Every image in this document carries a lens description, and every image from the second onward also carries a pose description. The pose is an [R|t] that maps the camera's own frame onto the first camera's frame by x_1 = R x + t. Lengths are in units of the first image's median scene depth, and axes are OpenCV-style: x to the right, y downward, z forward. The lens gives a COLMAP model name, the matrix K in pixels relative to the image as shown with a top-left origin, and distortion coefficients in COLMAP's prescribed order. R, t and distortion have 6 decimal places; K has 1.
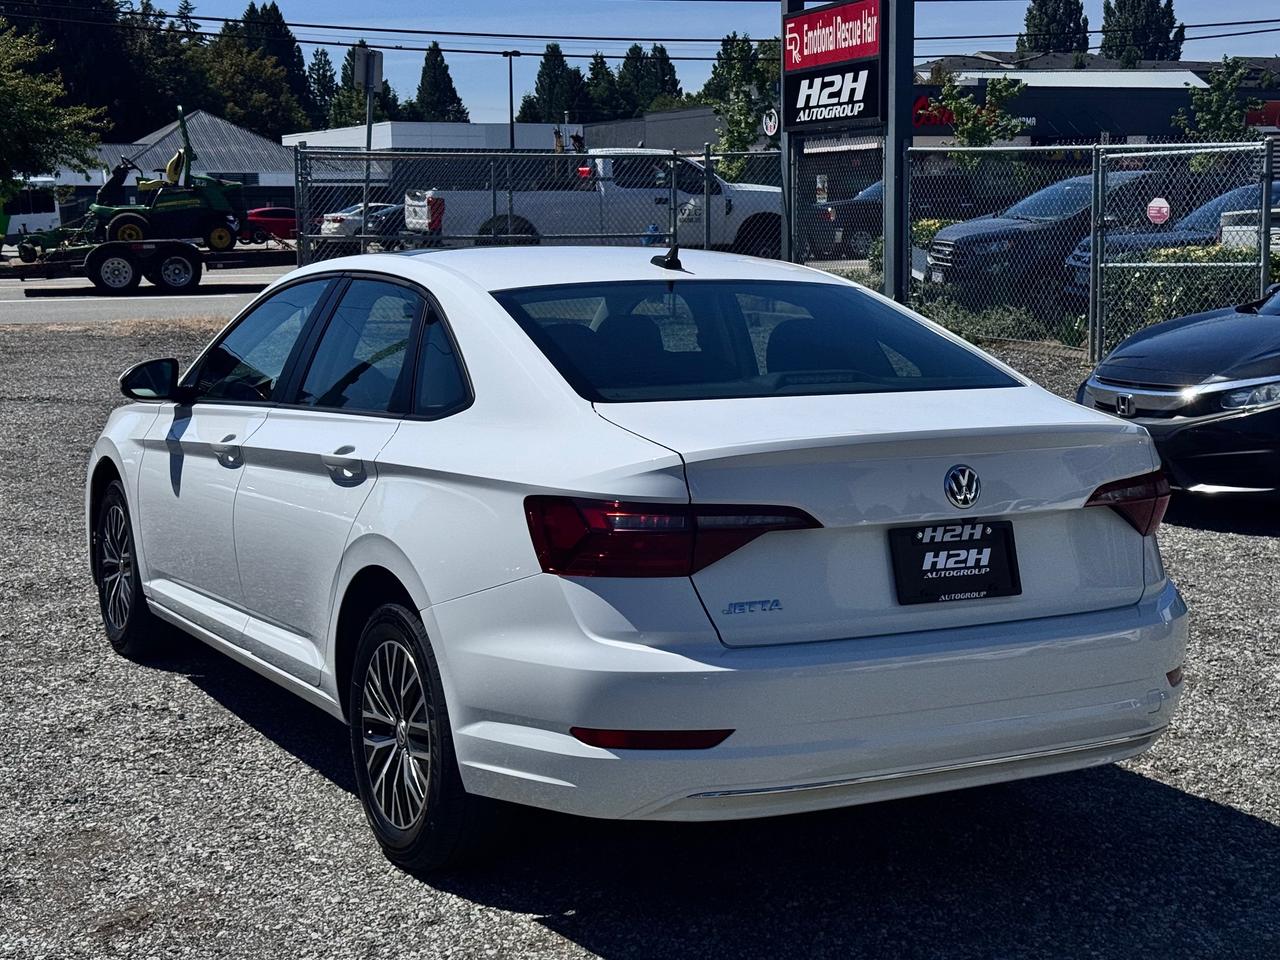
lens RADIAL K [[1900.3, 0, 634.6], [0, 1900.3, 491.1], [0, 0, 1]] dist [0.111951, 0.000000]
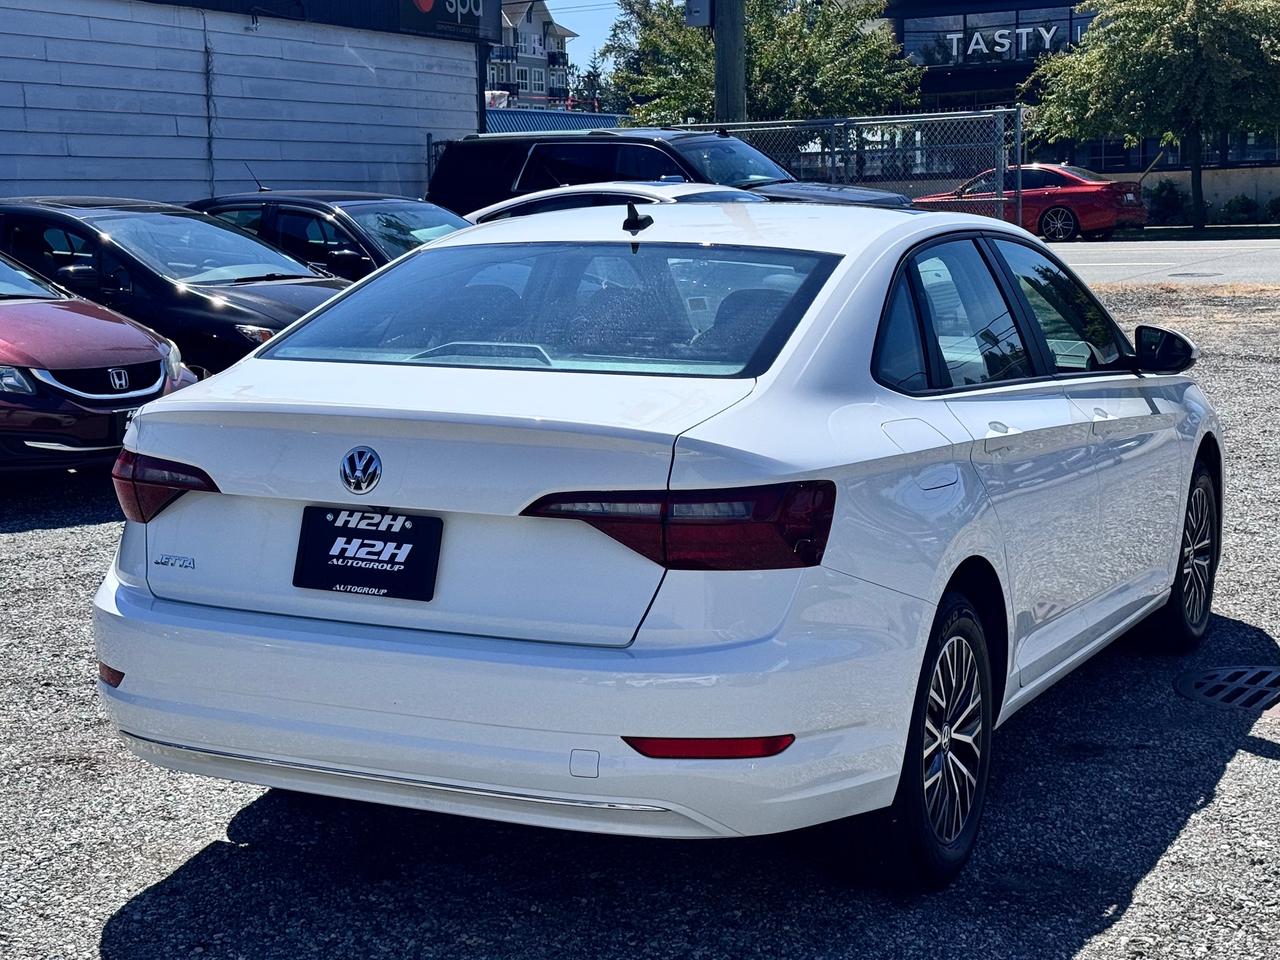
lens RADIAL K [[2175.5, 0, 632.6], [0, 2175.5, 477.0], [0, 0, 1]] dist [0.140655, 0.000000]
pose [[0.572304, 0.105132, -0.813275, 1.087766], [-0.101205, 0.993221, 0.057176, -0.071838], [0.813773, 0.049585, 0.579064, 0.488347]]
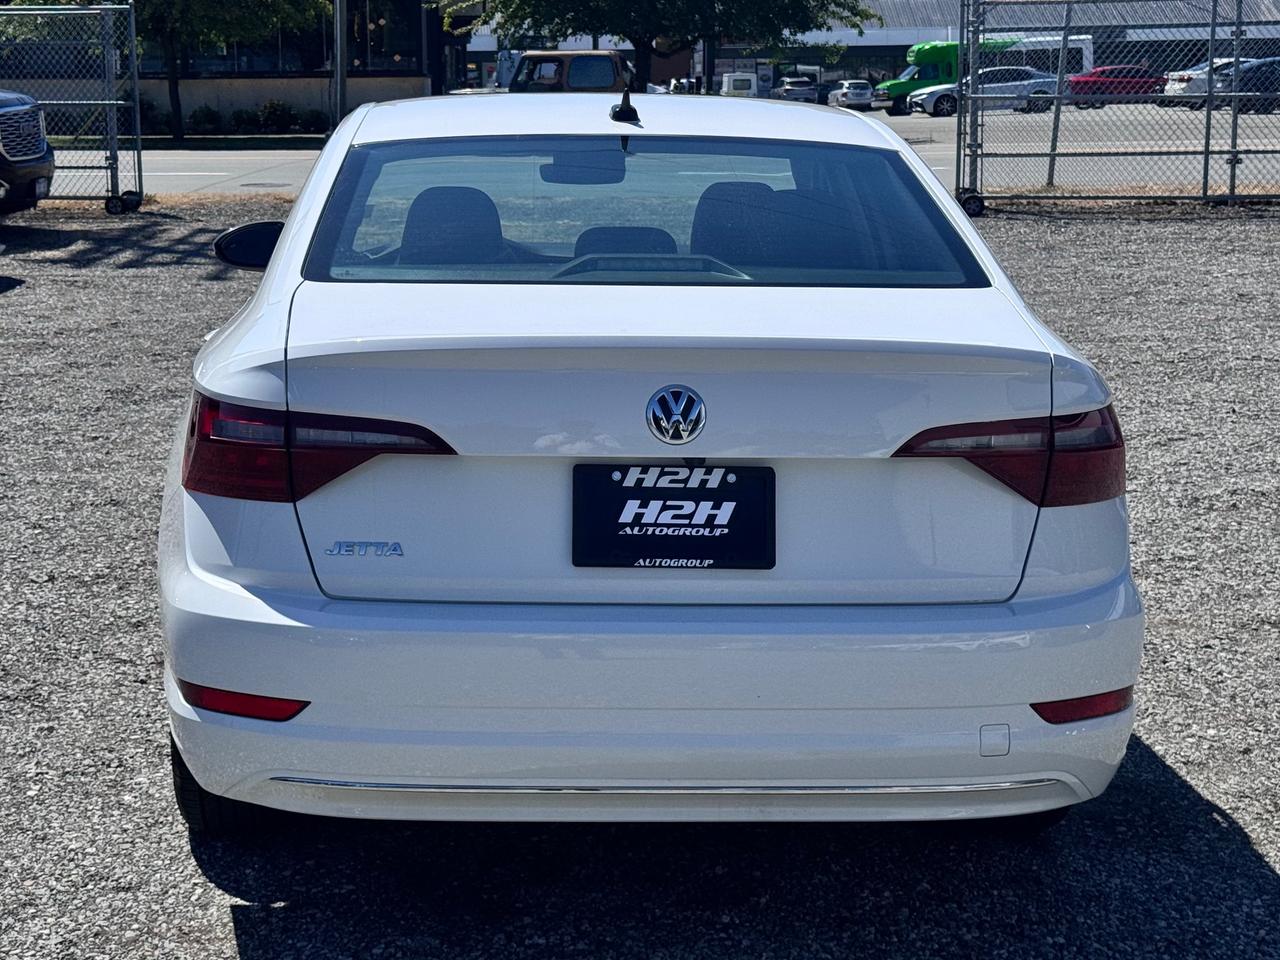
lens RADIAL K [[2175.5, 0, 643.3], [0, 2175.5, 469.5], [0, 0, 1]] dist [0.140655, 0.000000]
pose [[0.909263, 0.079360, -0.408587, 0.499587], [-0.065543, 0.996707, 0.047732, -0.020643], [0.411030, -0.016621, 0.911470, 0.219446]]
